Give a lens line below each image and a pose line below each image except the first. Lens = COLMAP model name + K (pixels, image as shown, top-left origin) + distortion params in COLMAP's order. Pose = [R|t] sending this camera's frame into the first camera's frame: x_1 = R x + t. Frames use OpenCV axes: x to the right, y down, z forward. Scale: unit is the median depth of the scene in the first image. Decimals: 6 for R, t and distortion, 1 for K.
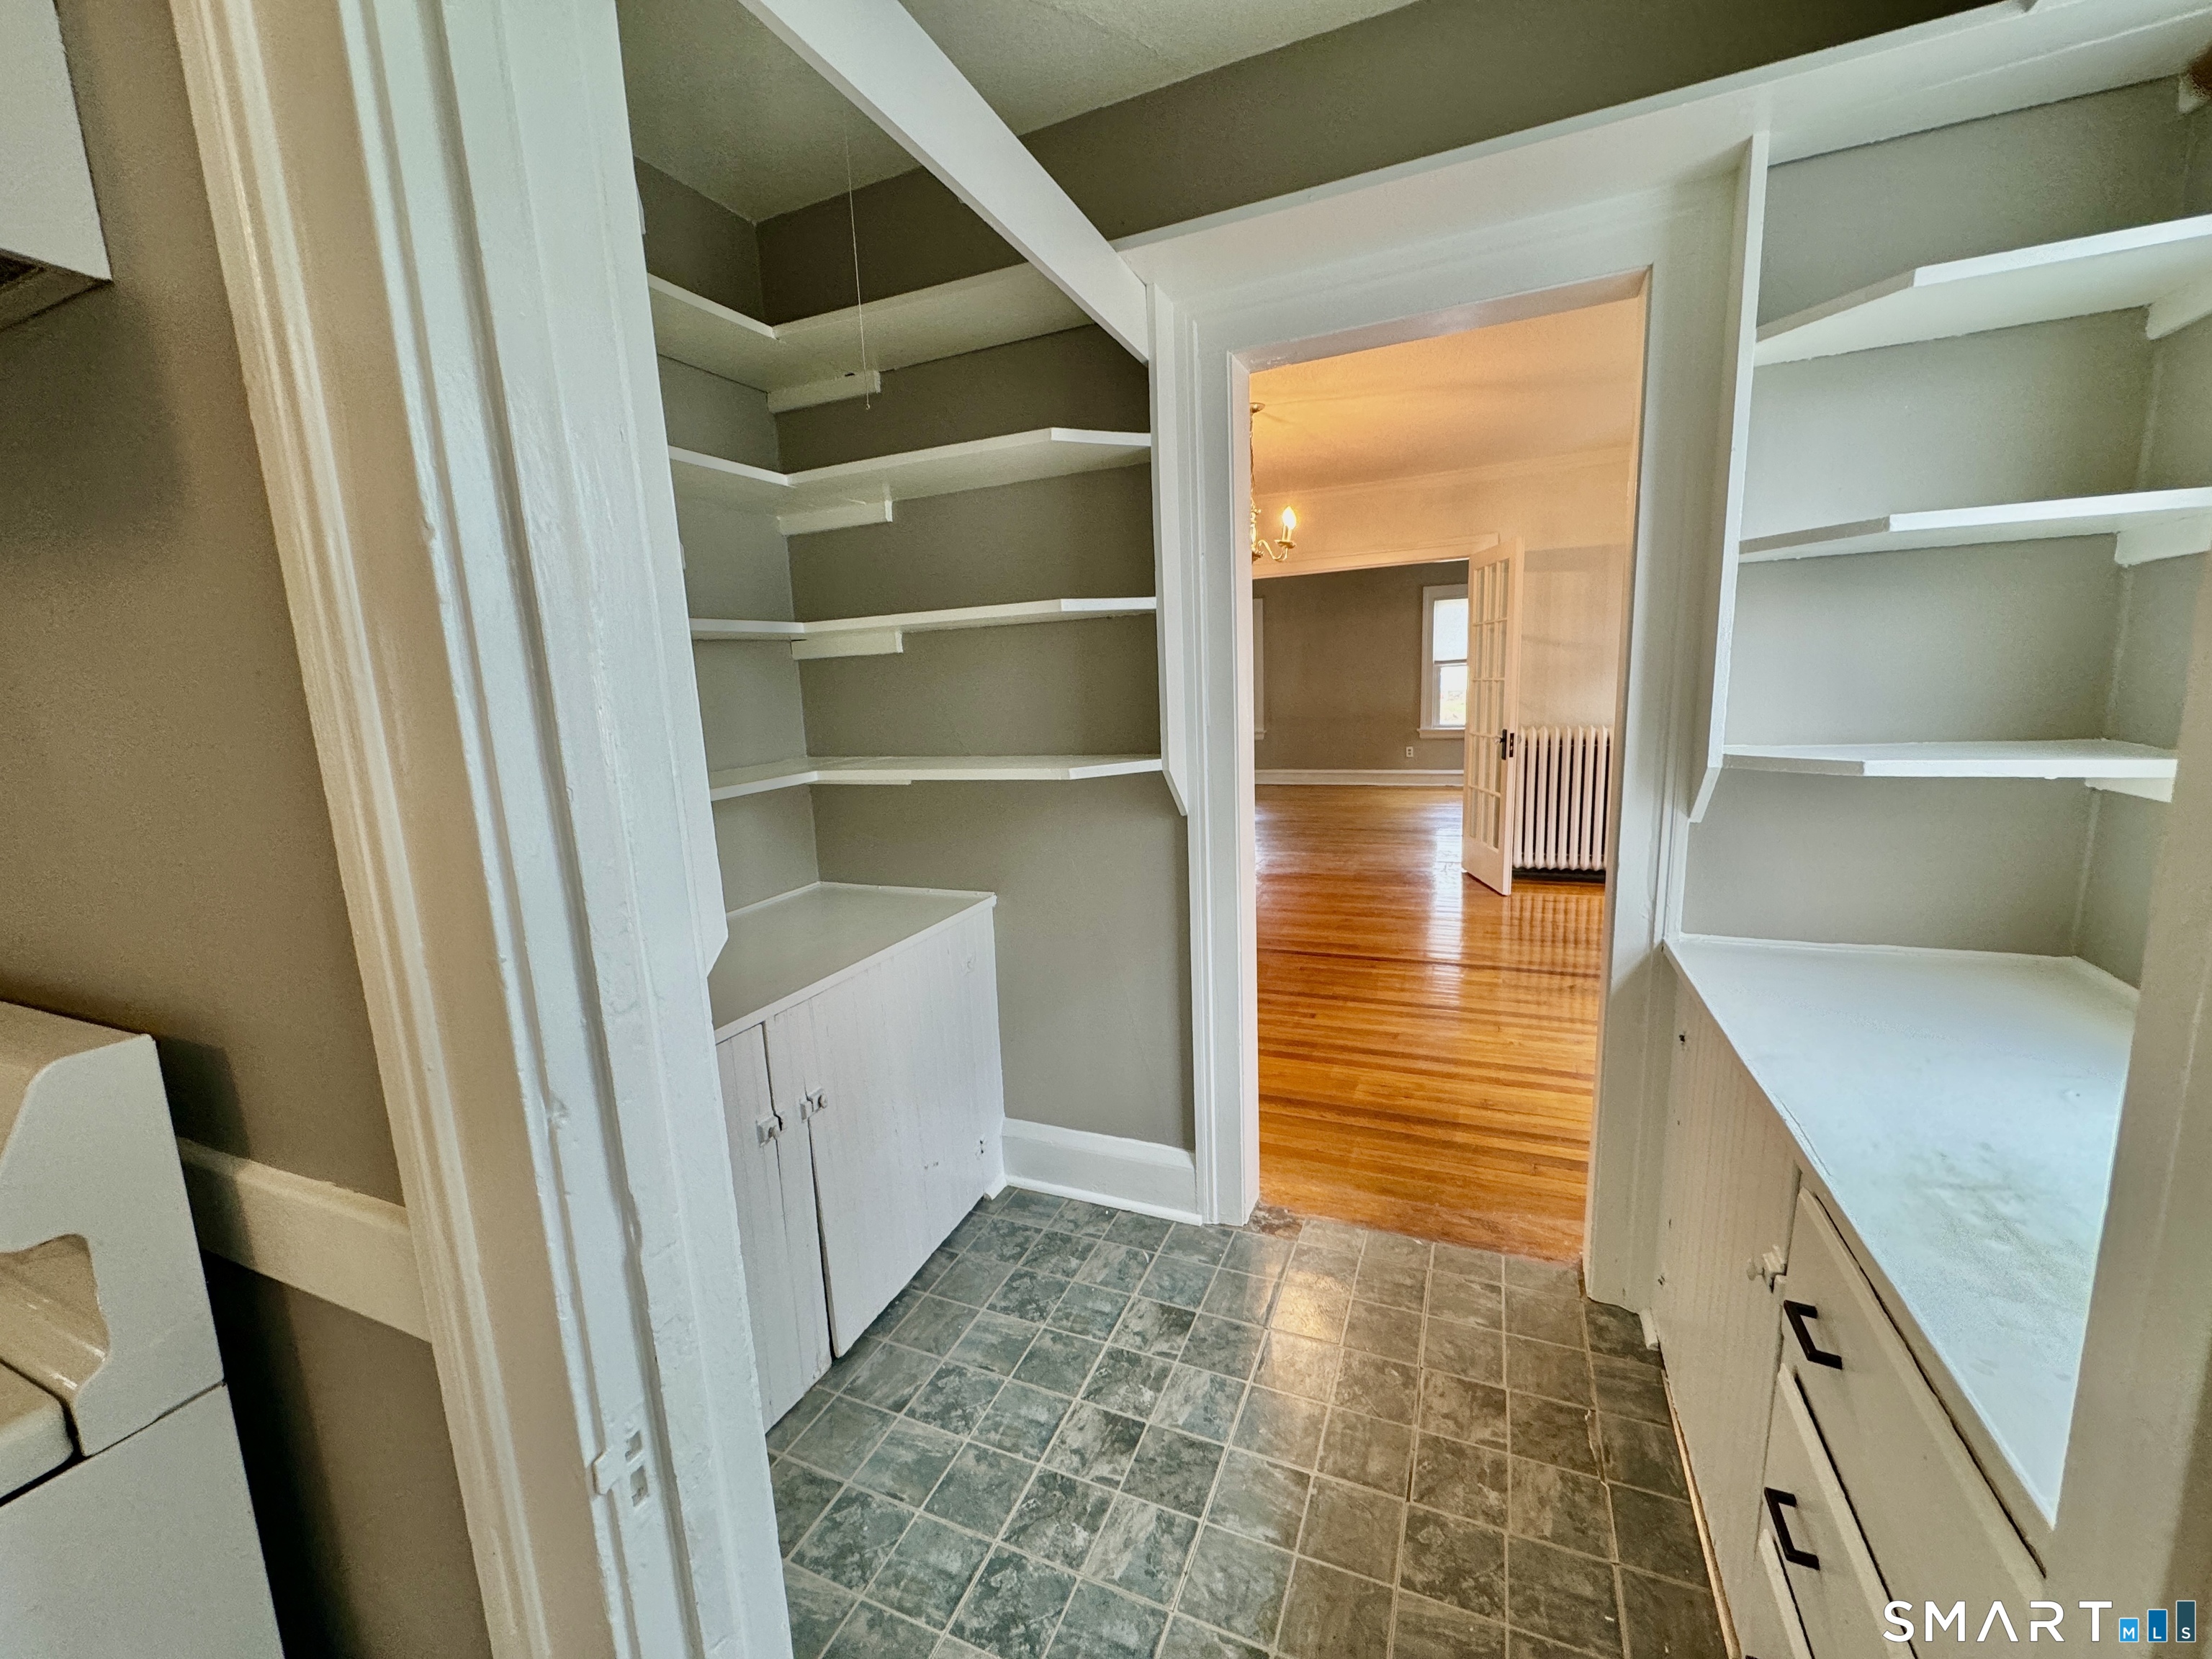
lens RADIAL K [[876.0, 0, 1107.2], [0, 876.0, 832.0], [0, 0, 1]] dist [0.000685, -0.000073]
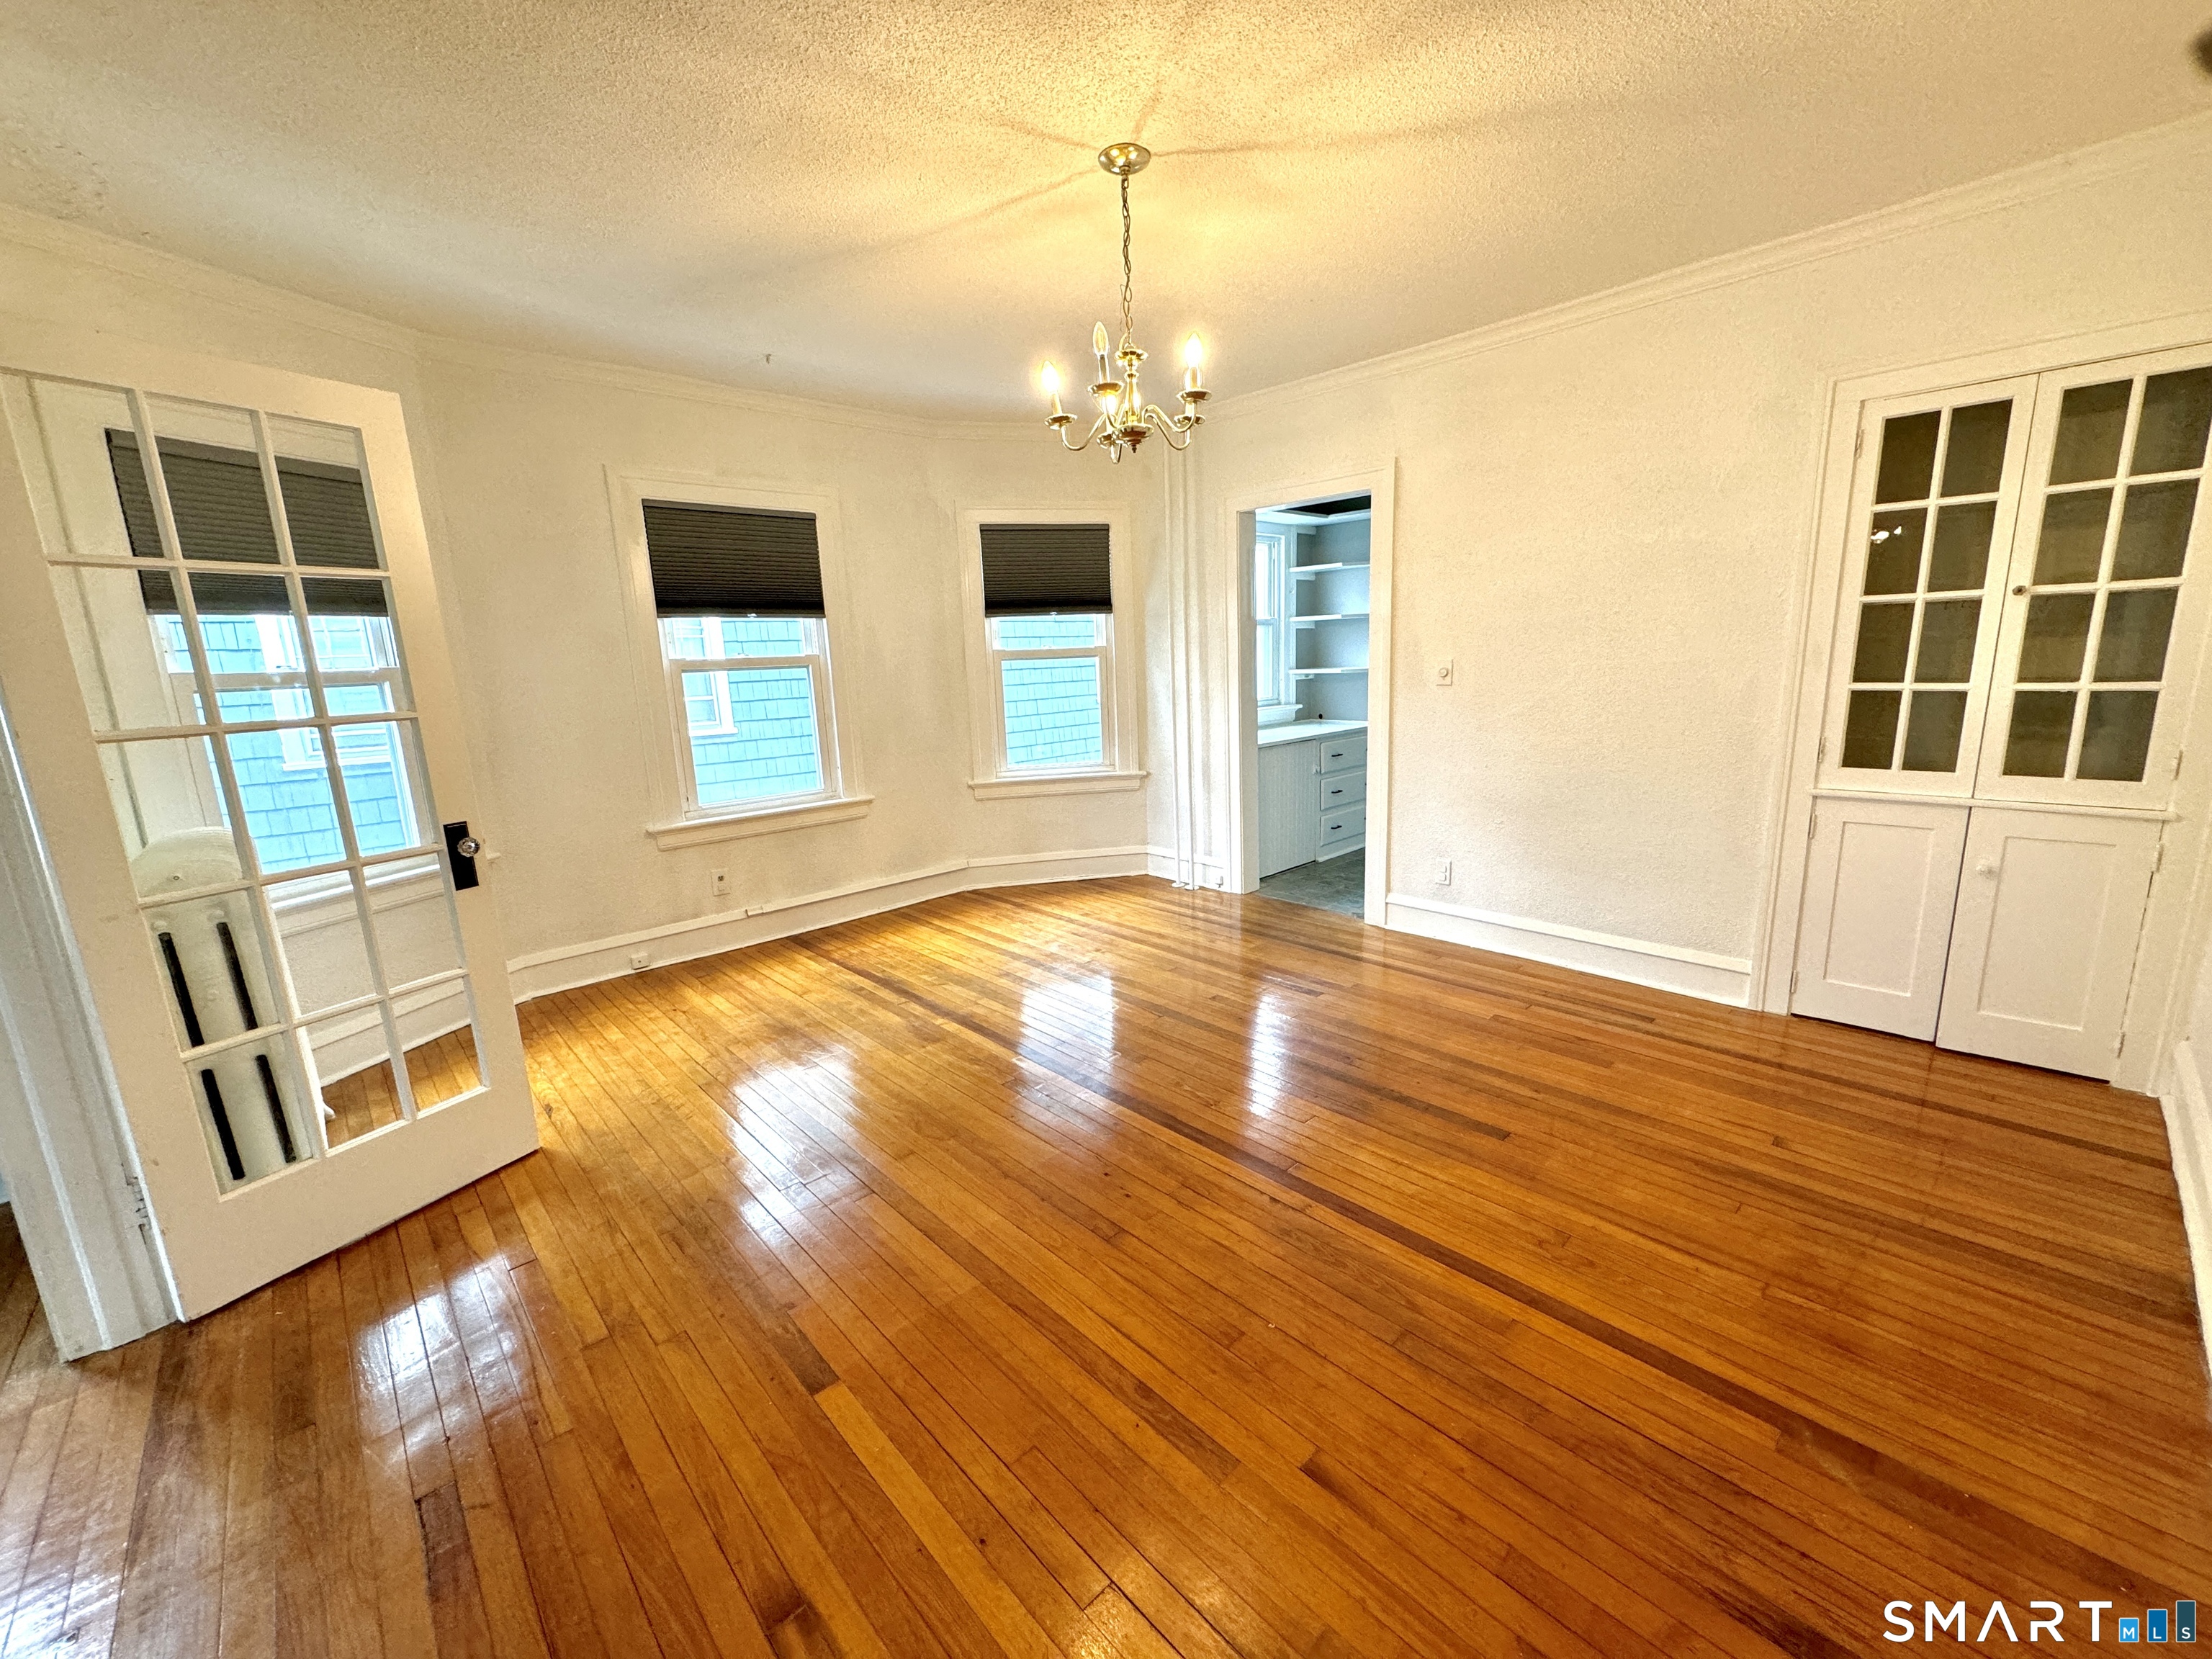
lens RADIAL K [[876.0, 0, 1103.5], [0, 876.0, 832.4], [0, 0, 1]] dist [0.000685, -0.000073]
pose [[-0.915135, -0.000585, 0.403147, -0.120161], [0.144441, 0.933136, 0.329234, -0.776373], [-0.376383, 0.359524, -0.853861, 4.546405]]
